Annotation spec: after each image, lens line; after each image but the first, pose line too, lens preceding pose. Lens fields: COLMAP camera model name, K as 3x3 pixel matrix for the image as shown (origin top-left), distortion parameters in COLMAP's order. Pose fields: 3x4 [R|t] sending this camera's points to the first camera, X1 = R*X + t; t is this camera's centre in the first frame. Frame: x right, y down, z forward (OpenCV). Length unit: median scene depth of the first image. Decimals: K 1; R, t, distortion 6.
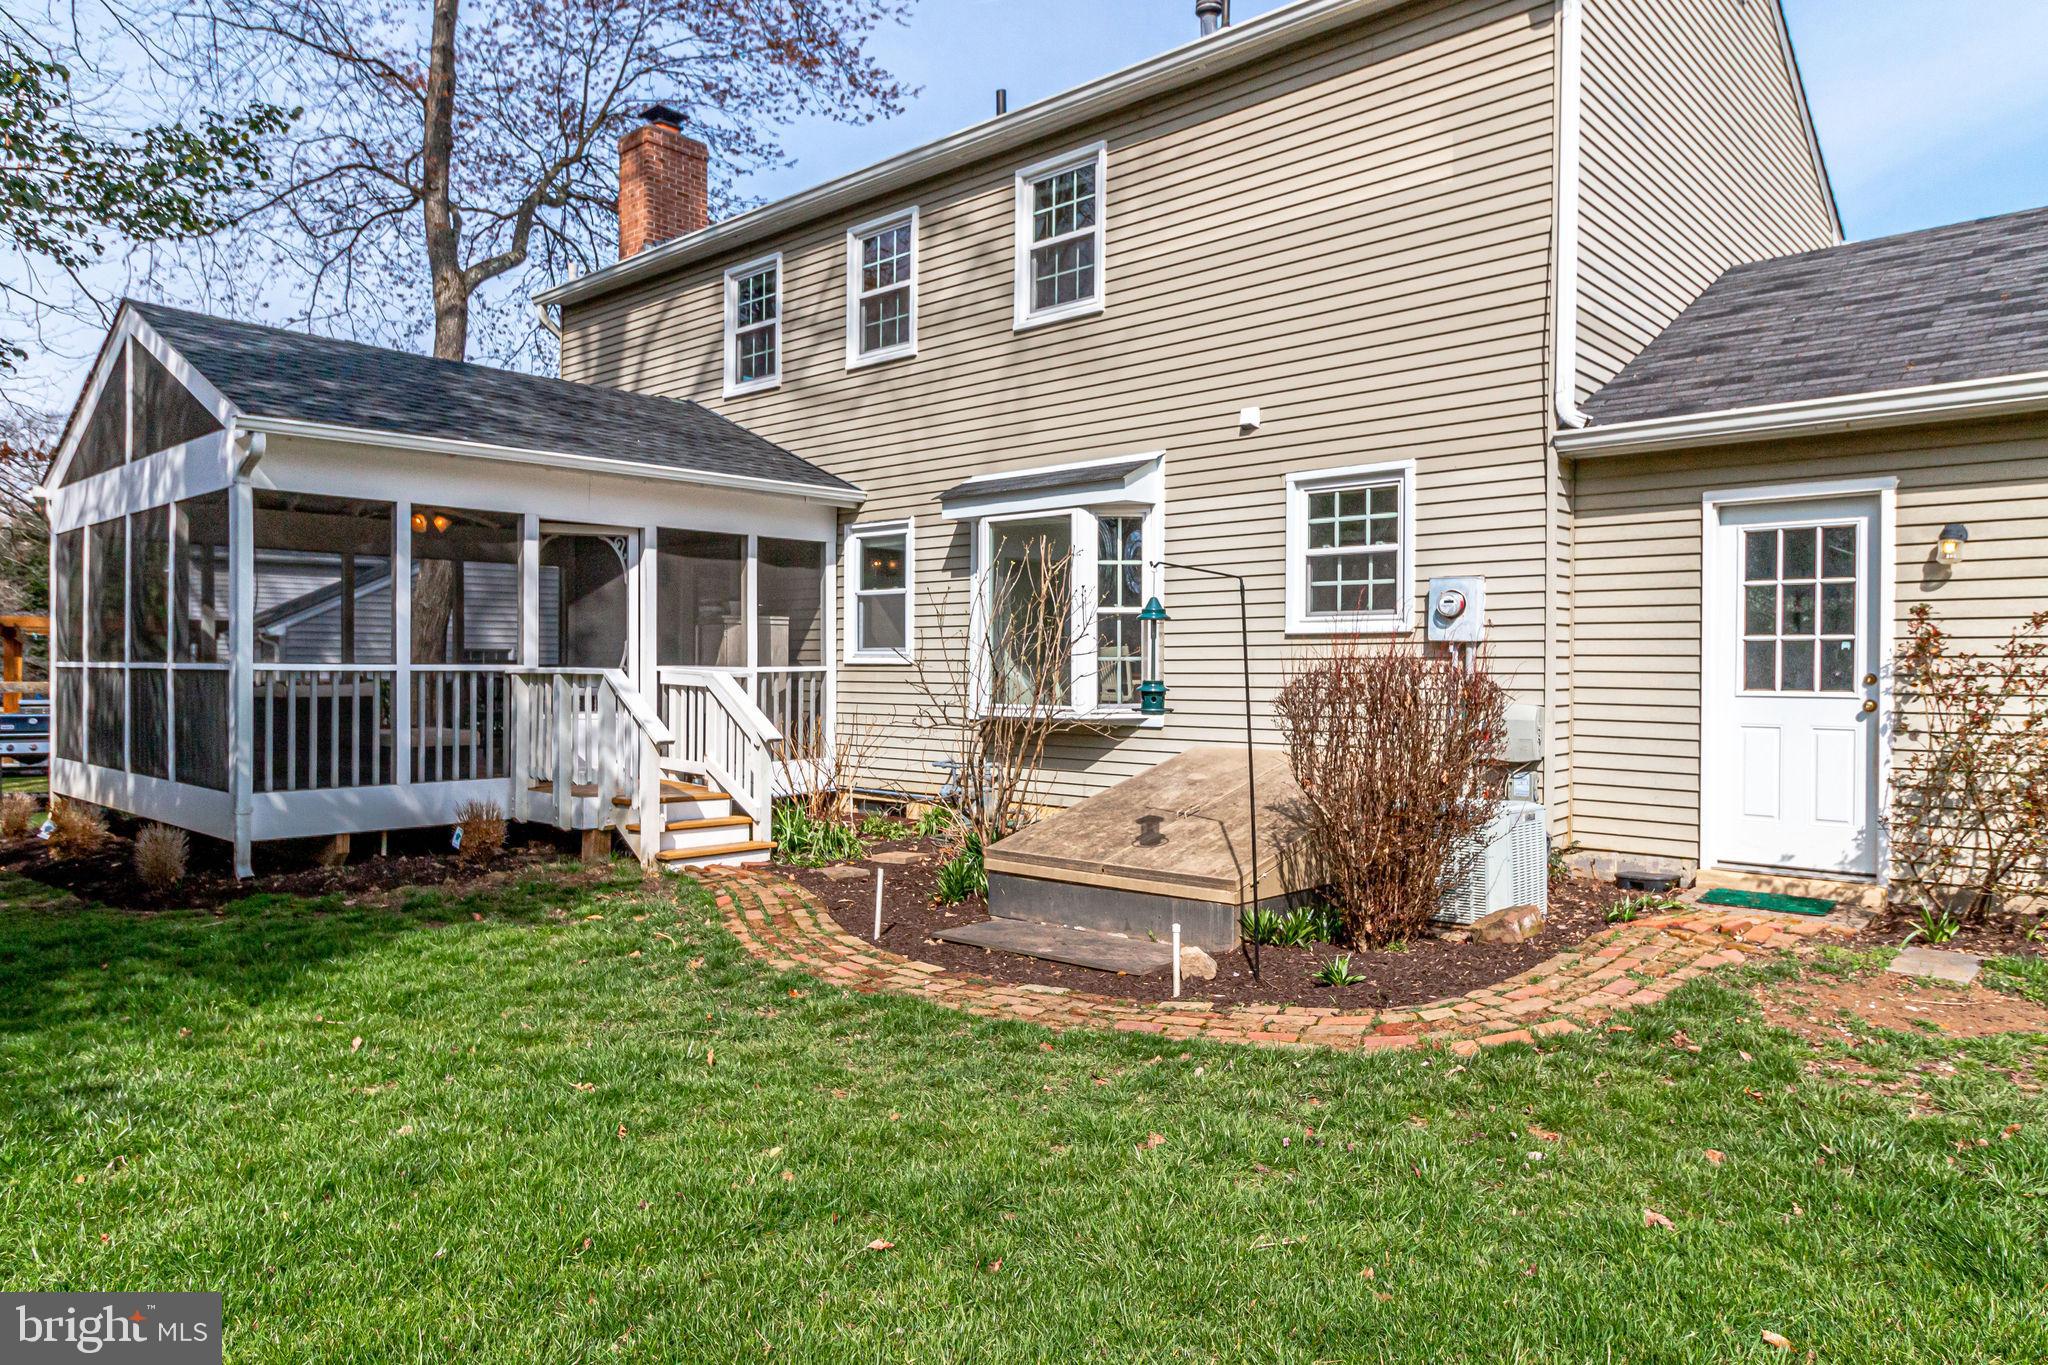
lens RADIAL K [[1321.1, 0, 1029.7], [0, 1321.1, 681.5], [0, 0, 1]] dist [0.005943, 0.002111]
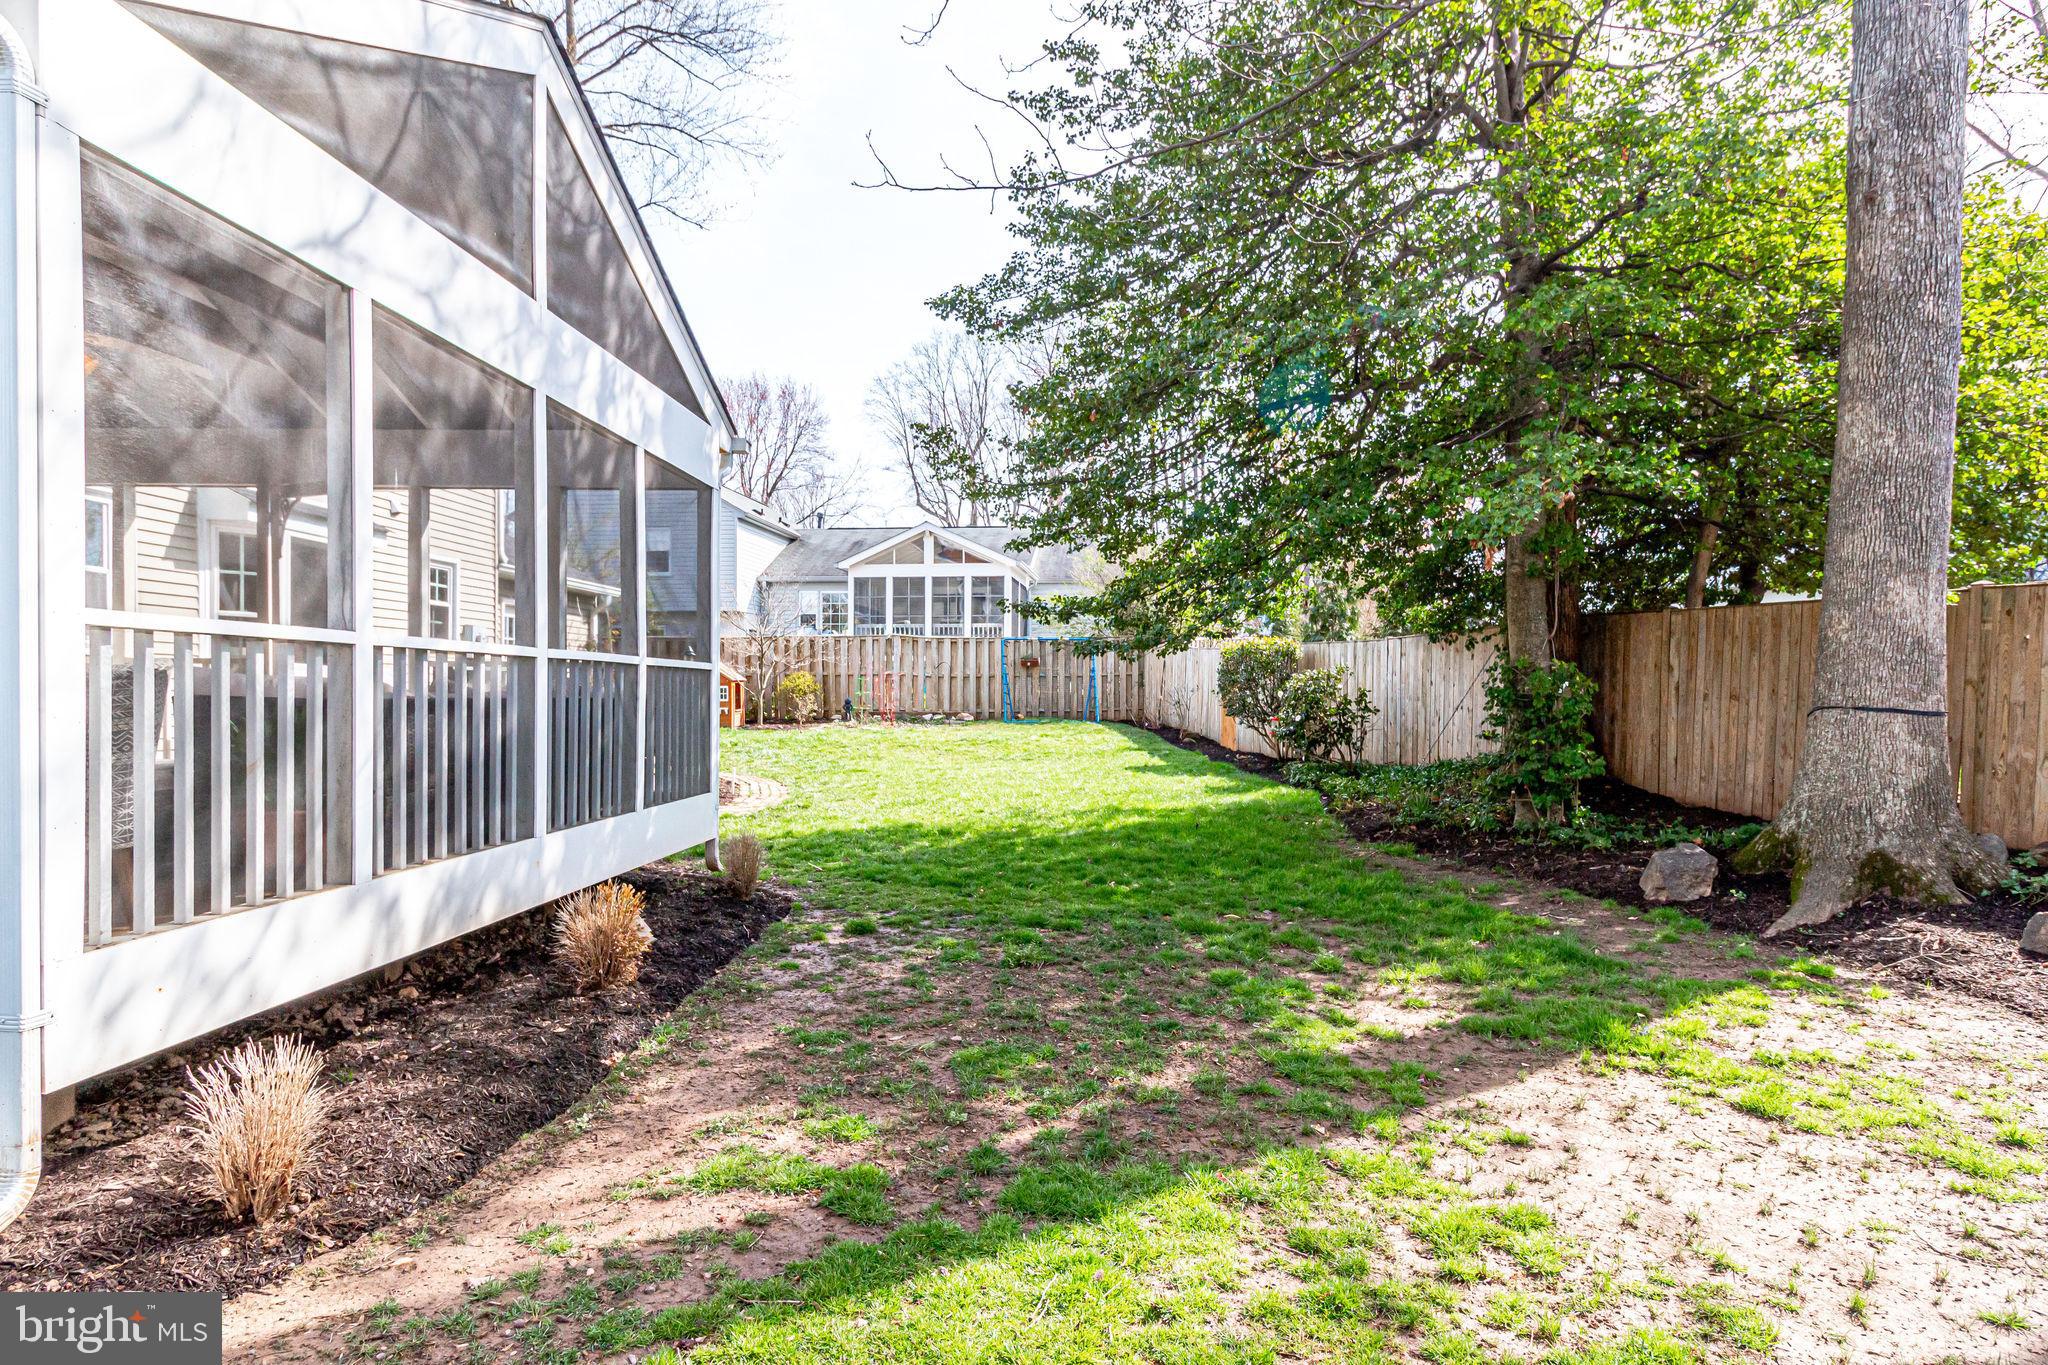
lens RADIAL K [[1147.2, 0, 1023.1], [0, 1147.2, 695.1], [0, 0, 1]] dist [-0.001470, -0.001076]
pose [[-0.635669, -0.009460, 0.771904, -1.299688], [-0.001497, 0.999938, 0.011021, 0.001445], [-0.771960, 0.005850, -0.635644, 1.263775]]
